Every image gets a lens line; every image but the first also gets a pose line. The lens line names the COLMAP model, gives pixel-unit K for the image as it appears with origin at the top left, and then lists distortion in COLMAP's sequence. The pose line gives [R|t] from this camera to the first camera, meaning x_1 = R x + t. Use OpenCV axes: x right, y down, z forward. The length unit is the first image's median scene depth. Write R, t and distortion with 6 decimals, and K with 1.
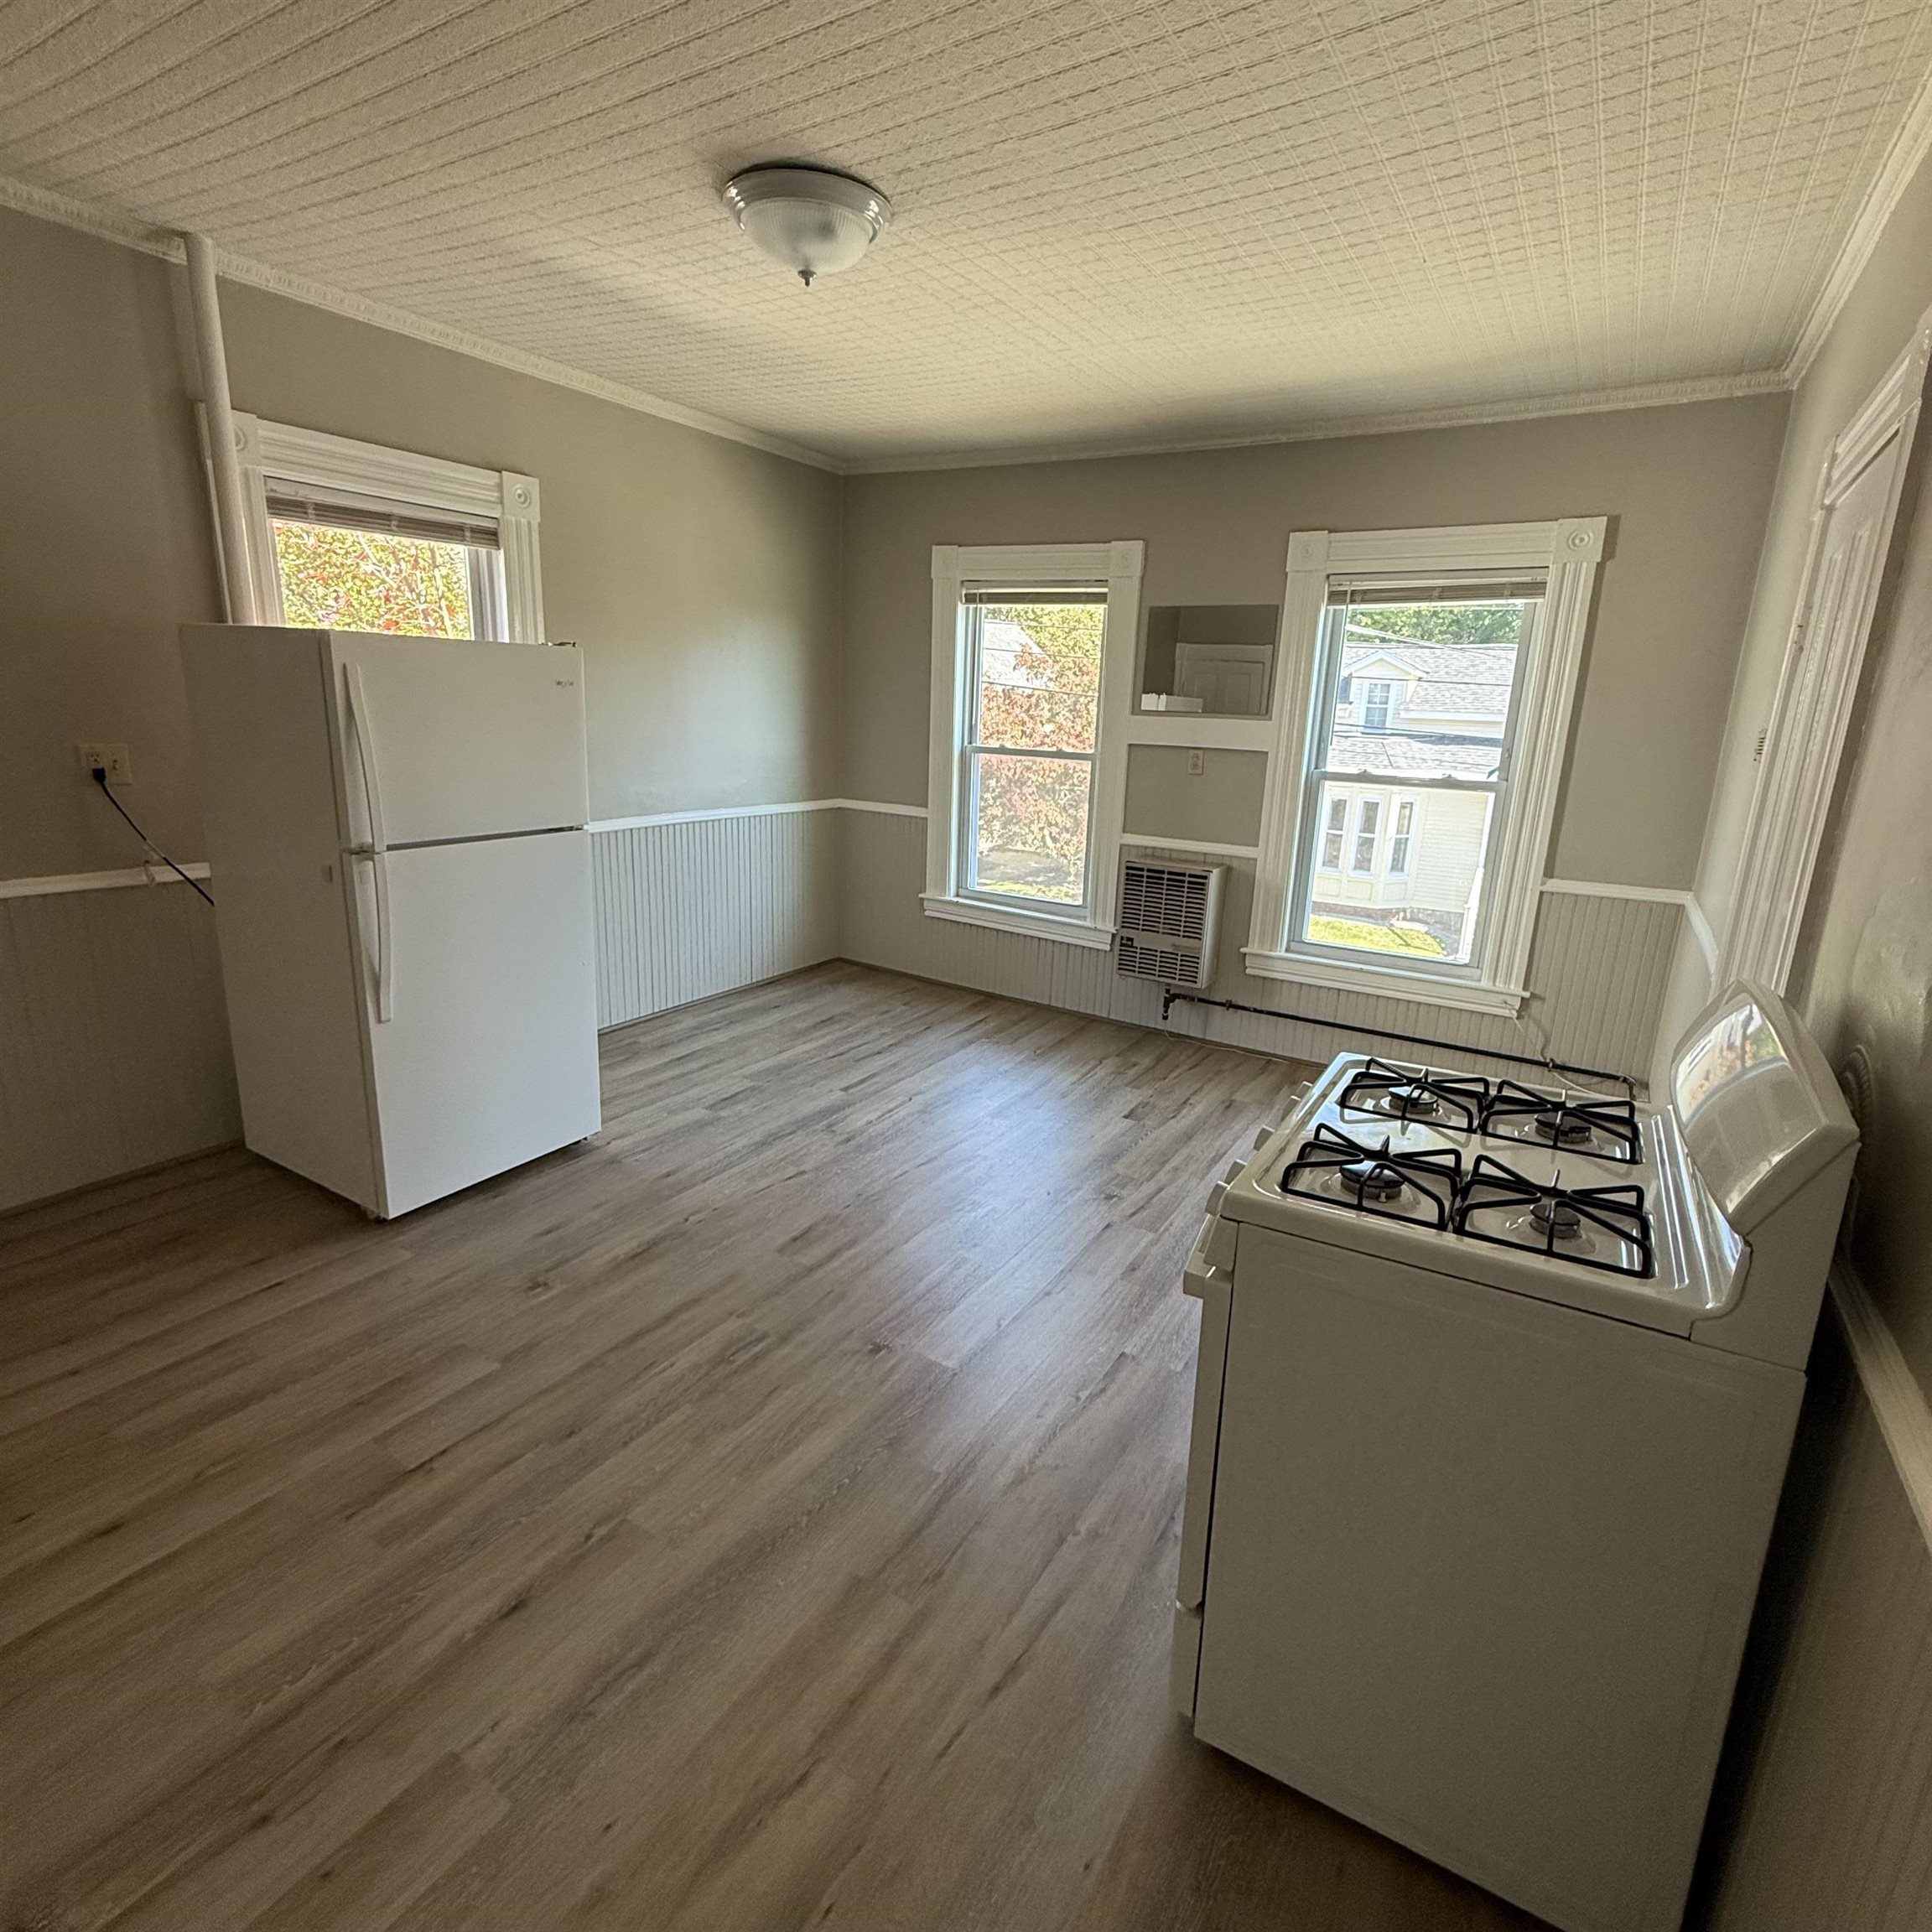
lens RADIAL K [[1023.6, 0, 966.0], [0, 1023.6, 959.1], [0, 0, 1]] dist [0.002984, -0.002574]
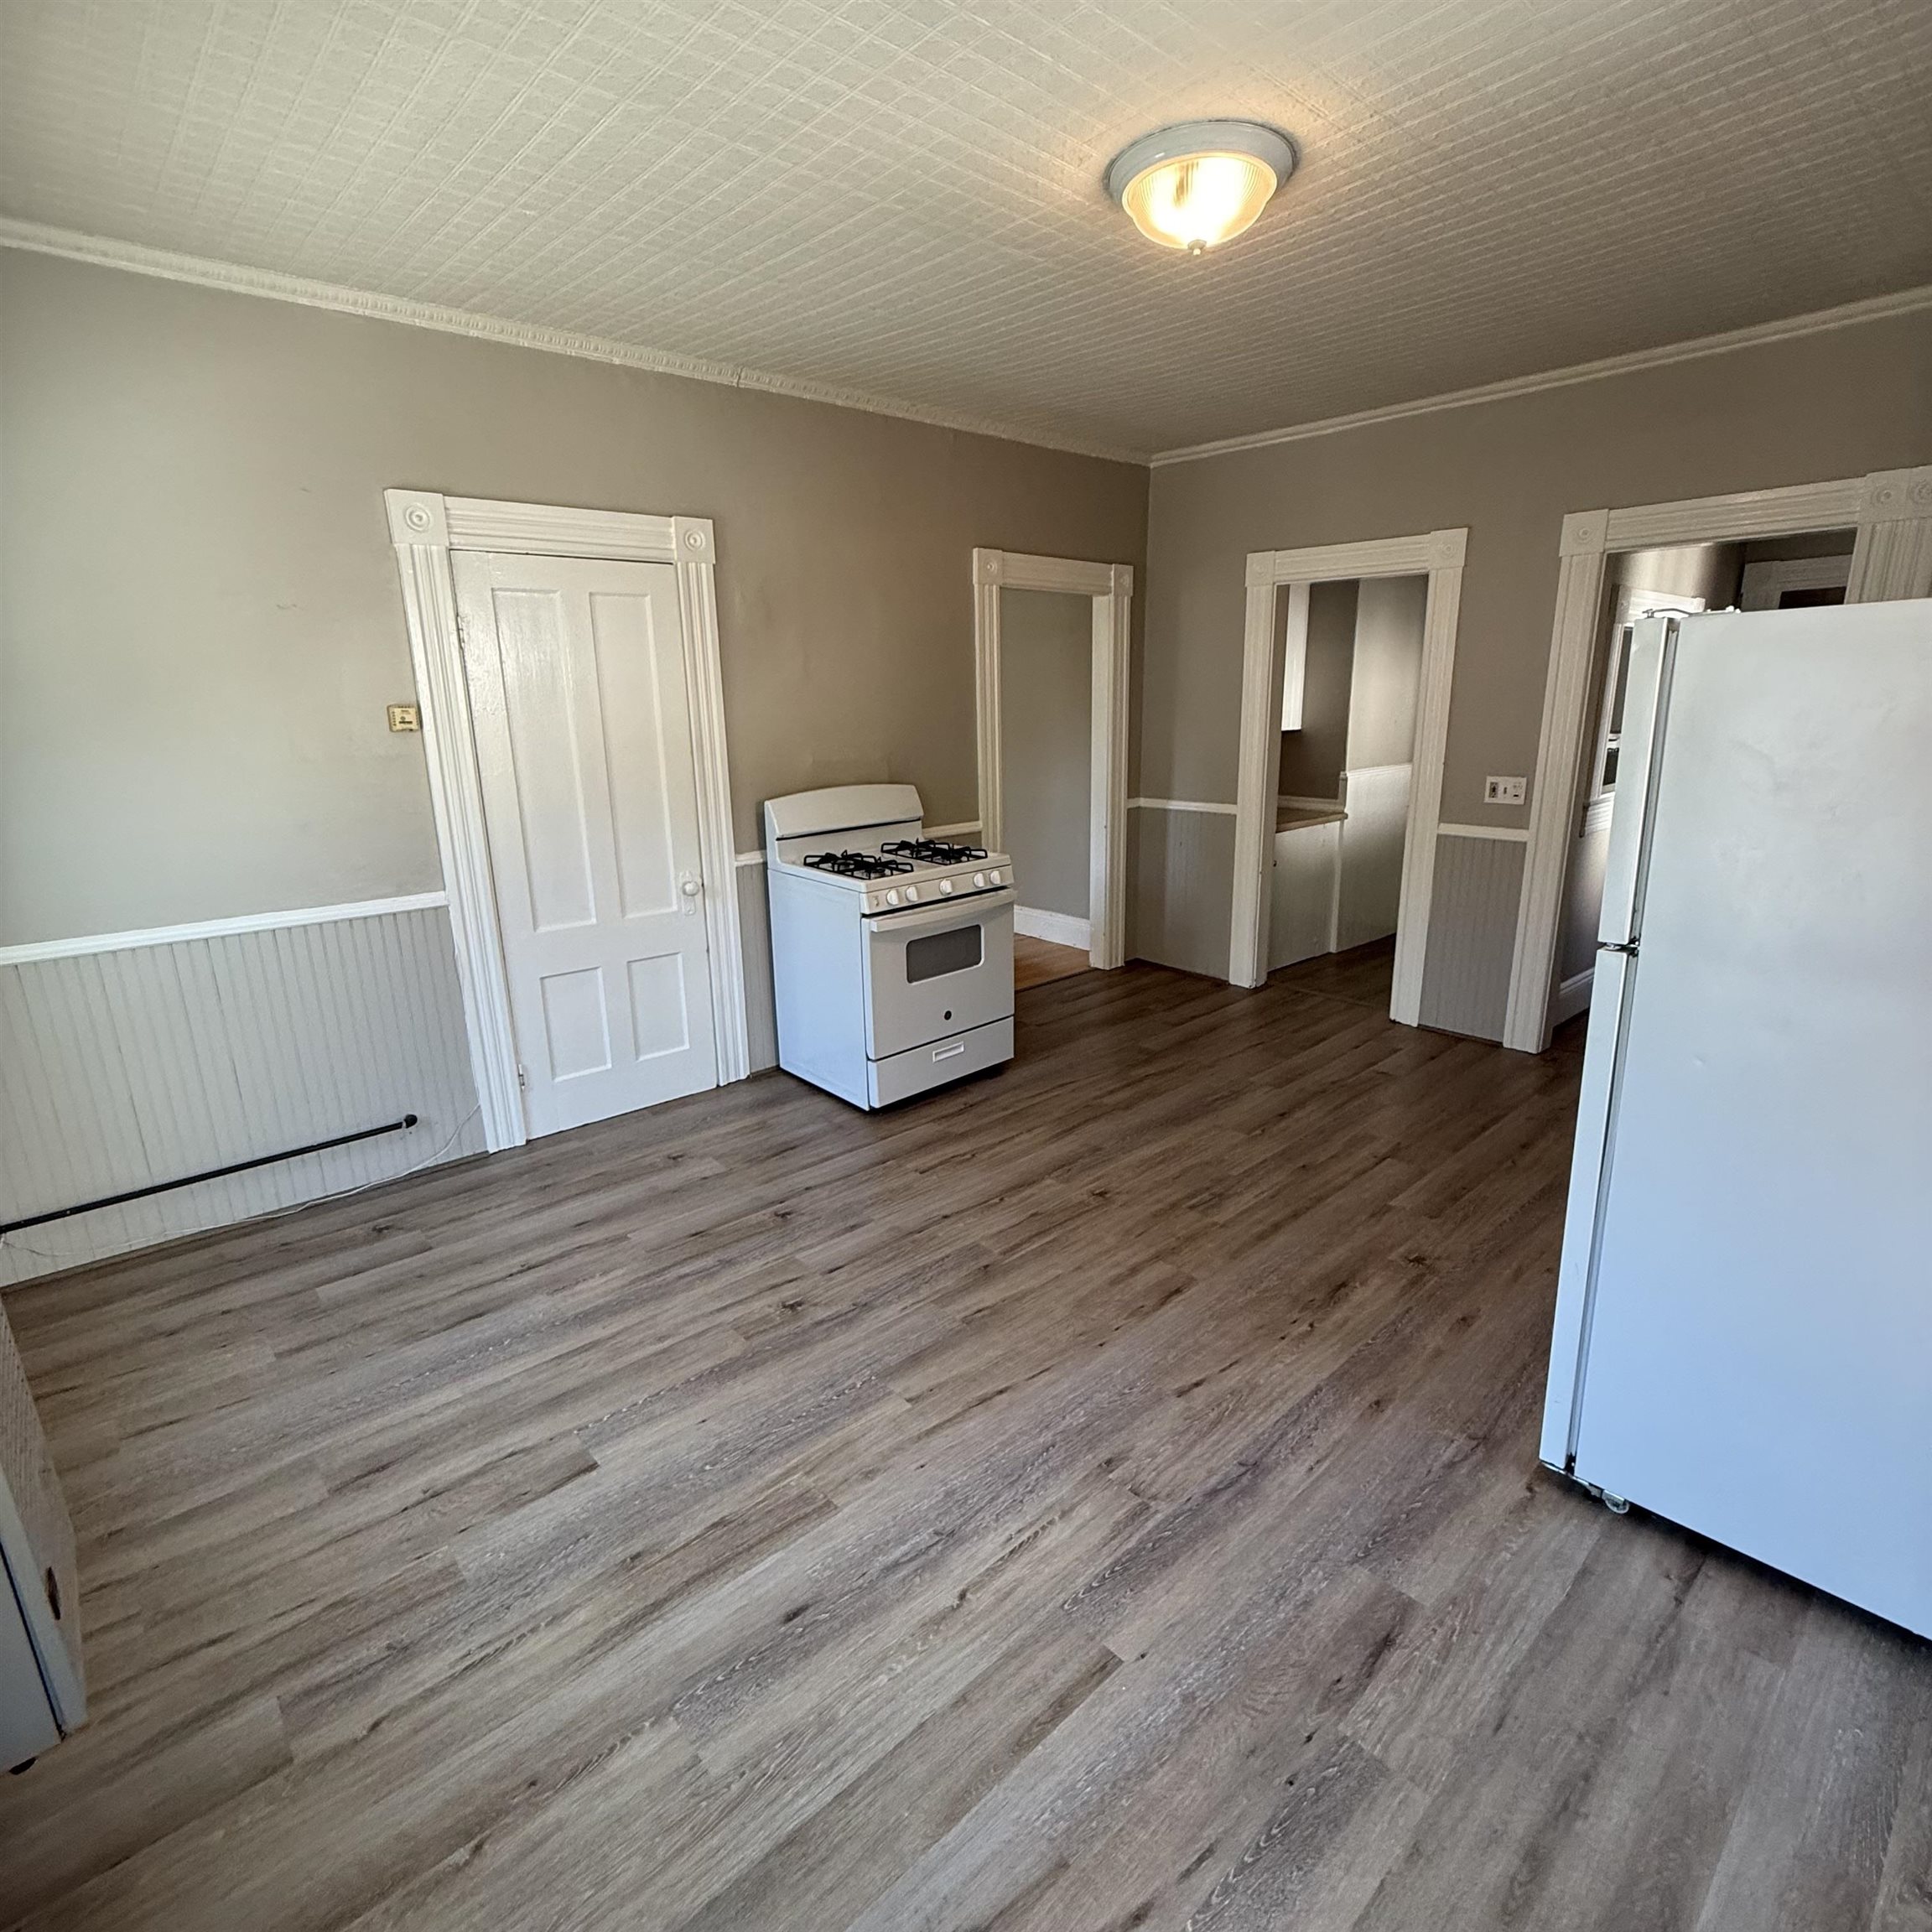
lens RADIAL K [[1023.6, 0, 966.0], [0, 1023.6, 959.1], [0, 0, 1]] dist [0.002984, -0.002574]
pose [[-0.959661, -0.086746, 0.267442, -0.204645], [0.055438, 0.874158, 0.482467, -0.435984], [-0.275639, 0.477831, -0.834087, 1.671466]]
